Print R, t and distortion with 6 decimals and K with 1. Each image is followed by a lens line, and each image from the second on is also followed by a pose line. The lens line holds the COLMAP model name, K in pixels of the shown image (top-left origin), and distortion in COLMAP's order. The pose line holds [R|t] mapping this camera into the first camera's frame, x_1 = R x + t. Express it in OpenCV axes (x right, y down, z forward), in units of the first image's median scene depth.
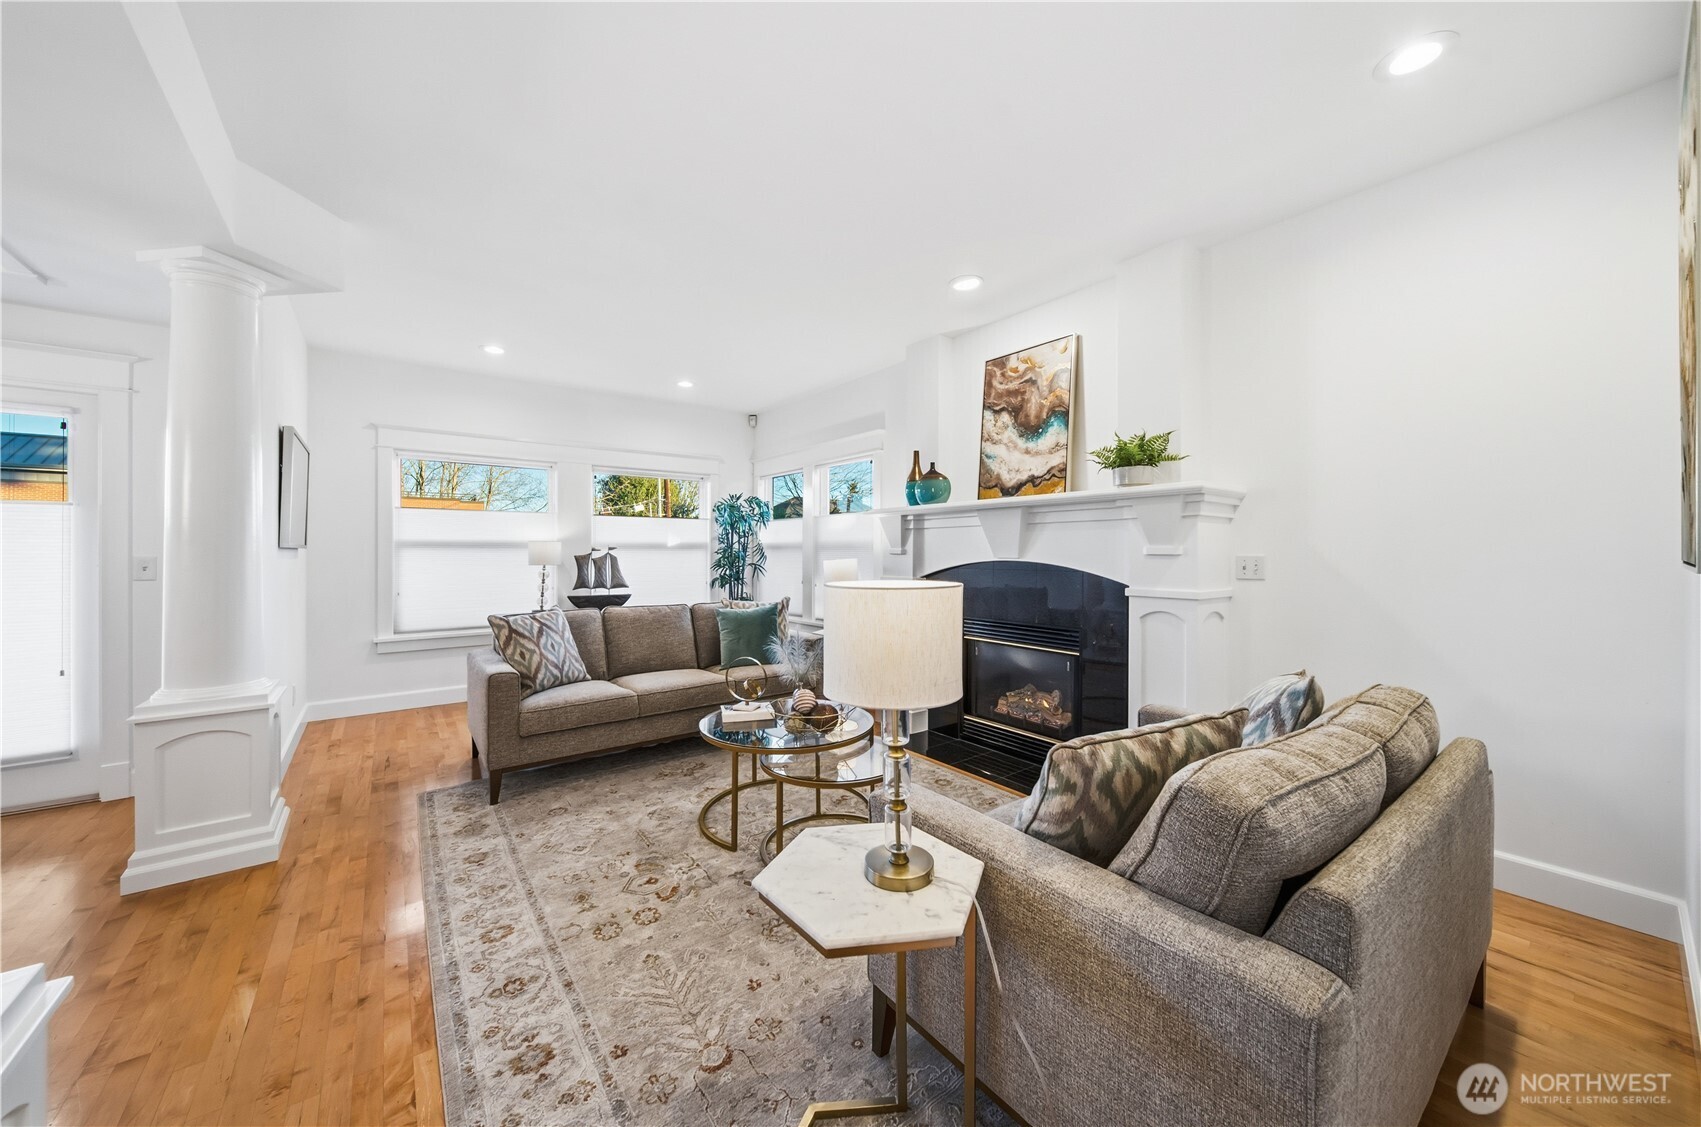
lens RADIAL K [[602.4, 0, 852.8], [0, 602.4, 554.2], [0, 0, 1]] dist [-0.002922, -0.000769]
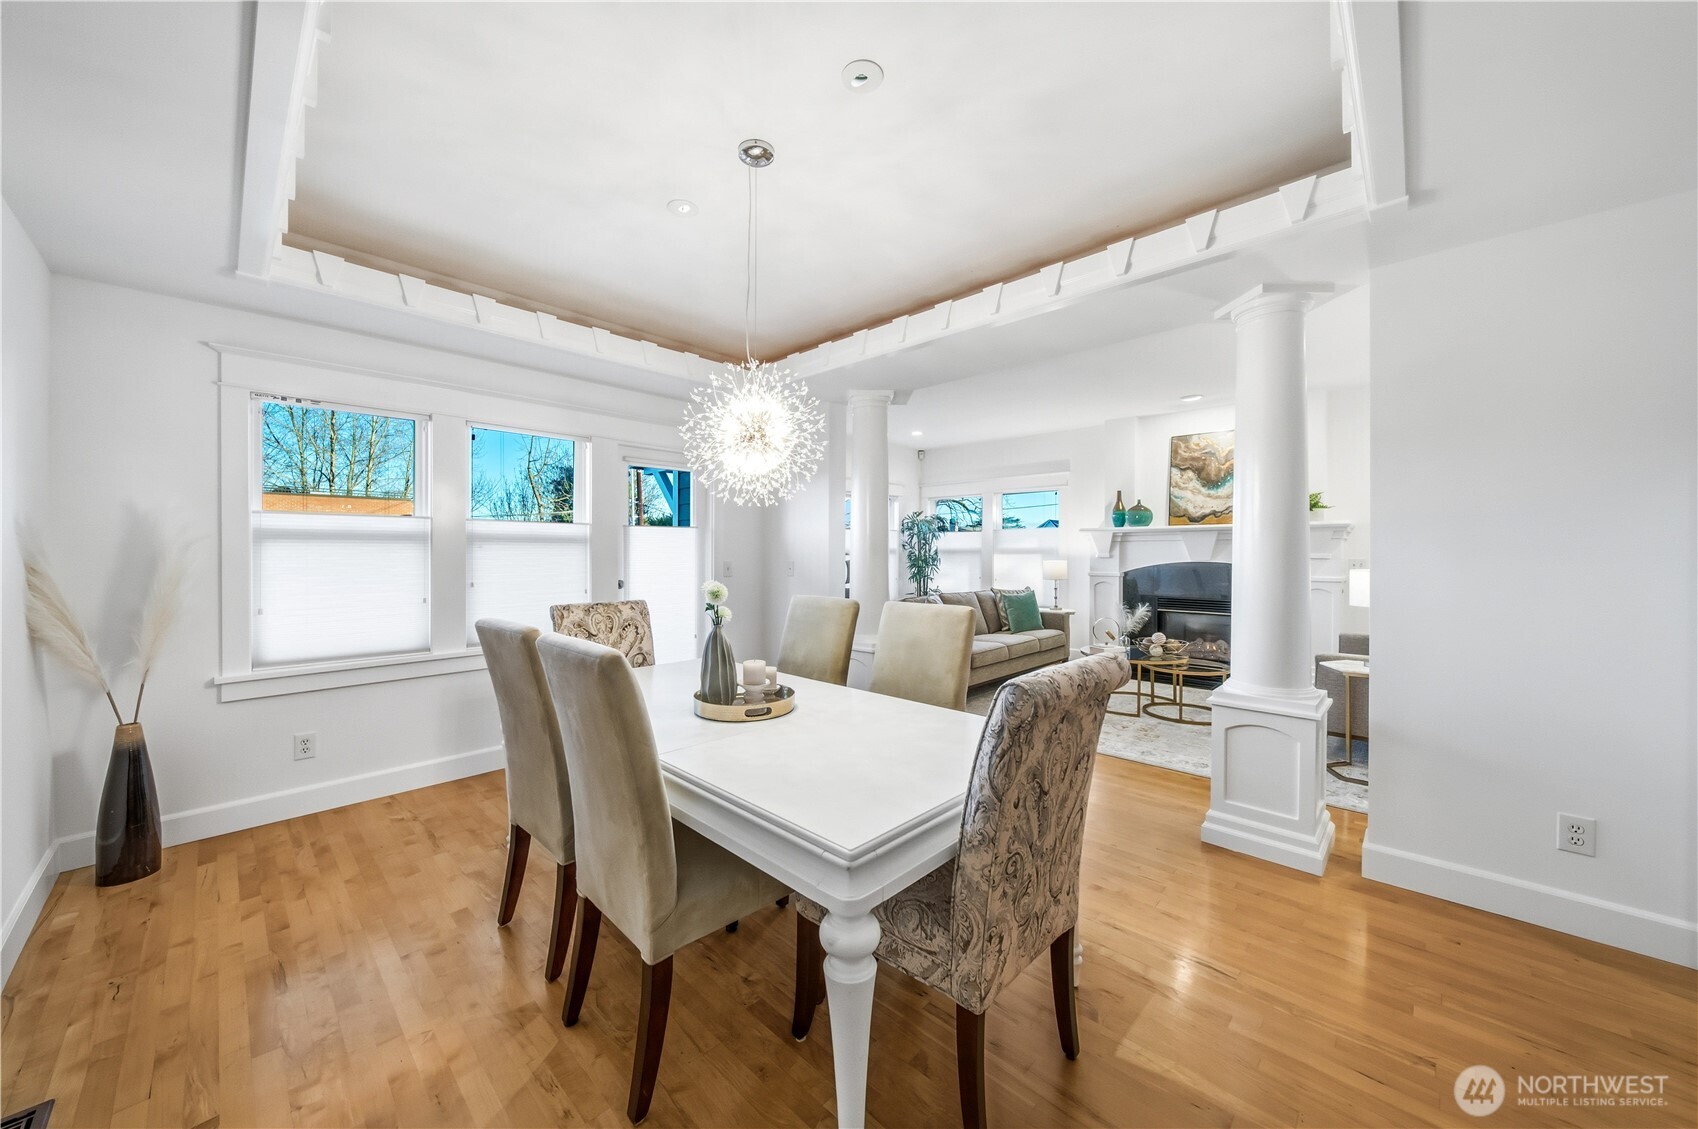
lens RADIAL K [[601.3, 0, 834.8], [0, 601.3, 569.9], [0, 0, 1]] dist [-0.002922, -0.000769]
pose [[0.989663, -0.004149, 0.143349, -0.944270], [0.000405, 0.999658, 0.026139, -0.010862], [-0.143409, -0.025811, 0.989327, -0.479576]]
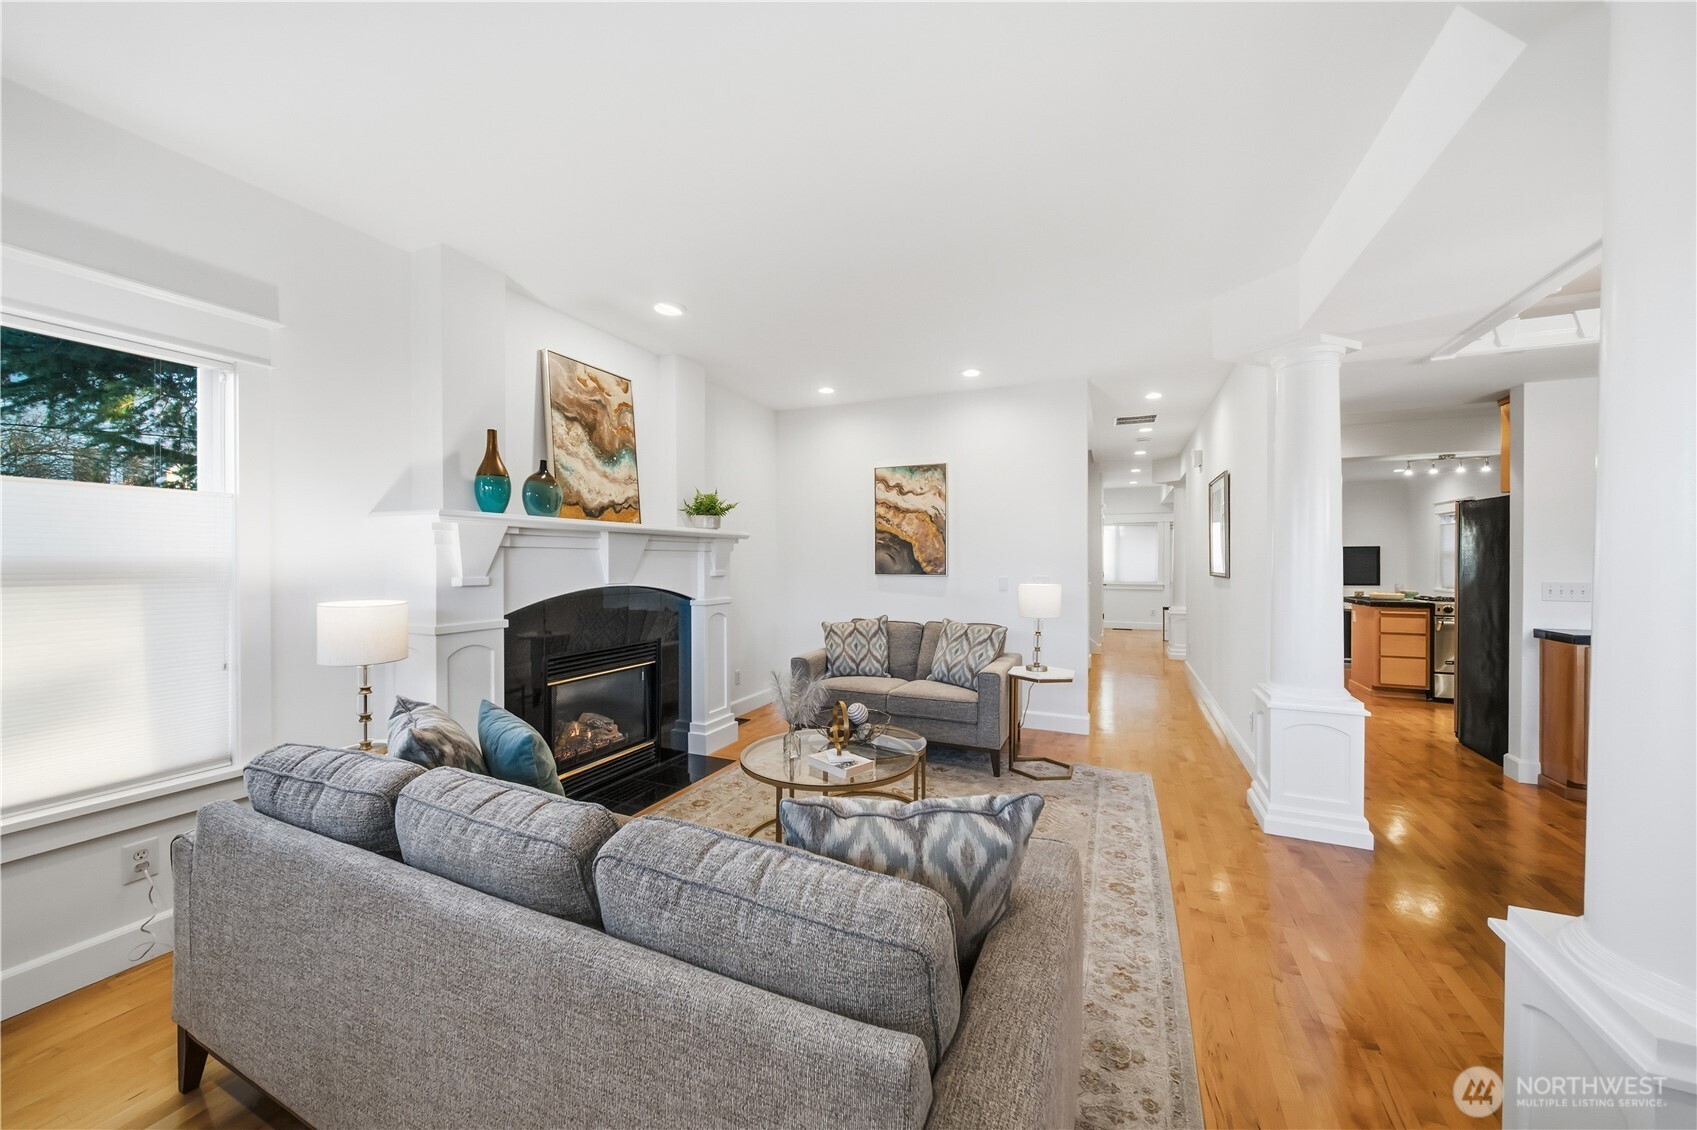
lens RADIAL K [[600.9, 0, 835.4], [0, 600.9, 560.8], [0, 0, 1]] dist [-0.002922, -0.000769]
pose [[-0.460638, -0.002152, 0.887585, -0.745401], [0.001431, 0.999994, 0.003168, -0.031893], [-0.887587, 0.002730, -0.460632, 1.093879]]
